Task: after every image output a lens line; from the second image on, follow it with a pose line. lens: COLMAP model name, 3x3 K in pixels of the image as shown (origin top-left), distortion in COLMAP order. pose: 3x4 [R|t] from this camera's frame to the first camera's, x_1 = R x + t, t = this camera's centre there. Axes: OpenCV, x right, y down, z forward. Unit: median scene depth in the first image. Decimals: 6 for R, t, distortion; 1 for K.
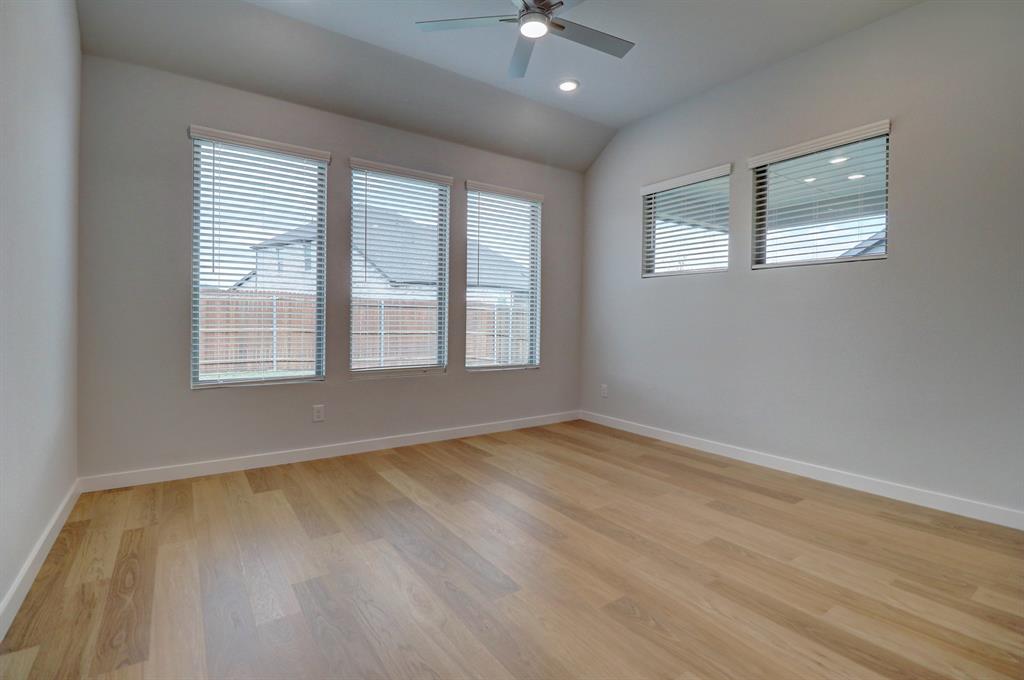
lens RADIAL K [[471.0, 0, 511.8], [0, 471.0, 332.2], [0, 0, 1]] dist [-0.006852, -0.007164]
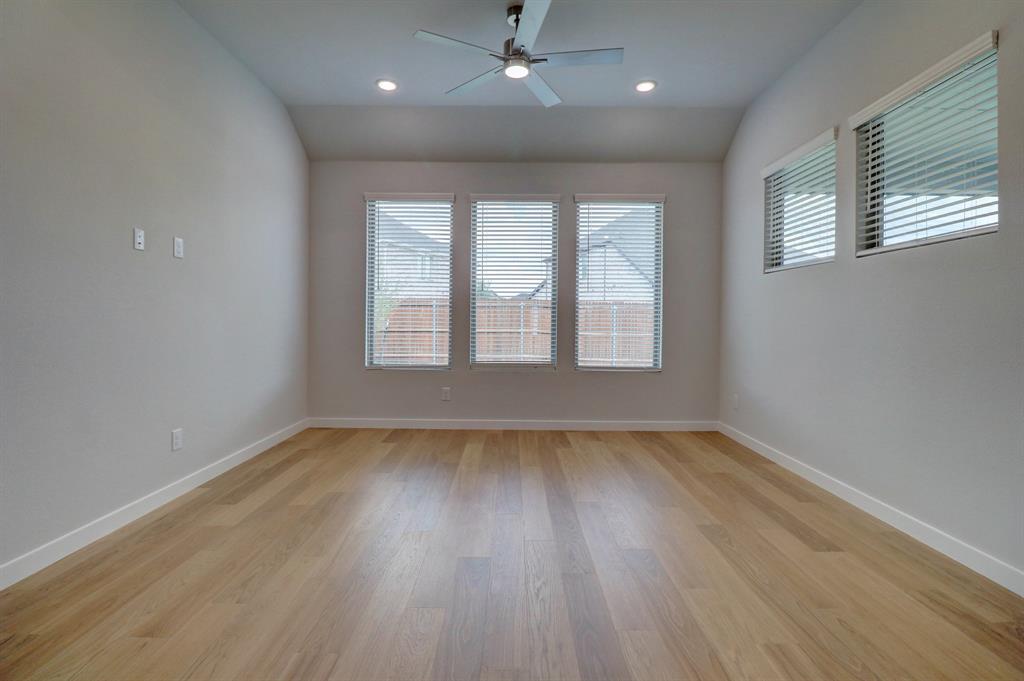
lens RADIAL K [[471.0, 0, 514.9], [0, 471.0, 330.7], [0, 0, 1]] dist [-0.006852, -0.007164]
pose [[0.819949, 0.008438, -0.572375, 0.471102], [-0.014554, 0.999875, -0.006109, 0.002308], [0.572252, 0.013339, 0.819969, 0.036849]]
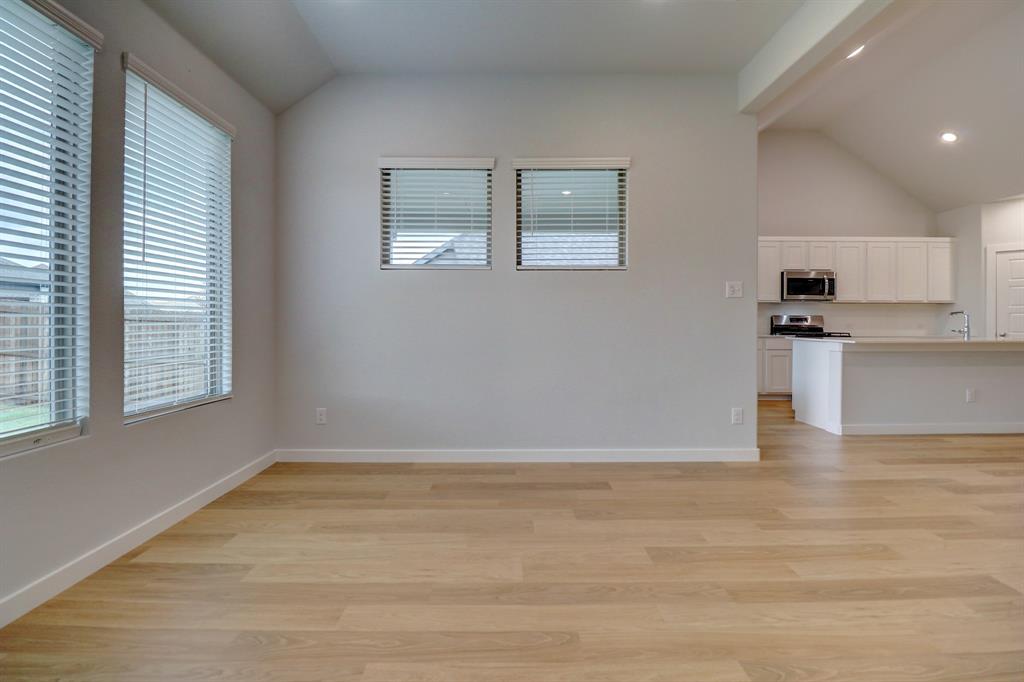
lens RADIAL K [[471.0, 0, 505.9], [0, 471.0, 325.7], [0, 0, 1]] dist [-0.006852, -0.007164]
pose [[0.575545, -0.017094, 0.817592, -0.314820], [0.028440, 0.999595, 0.000879, -0.014880], [-0.817275, 0.022746, 0.575798, 0.421838]]
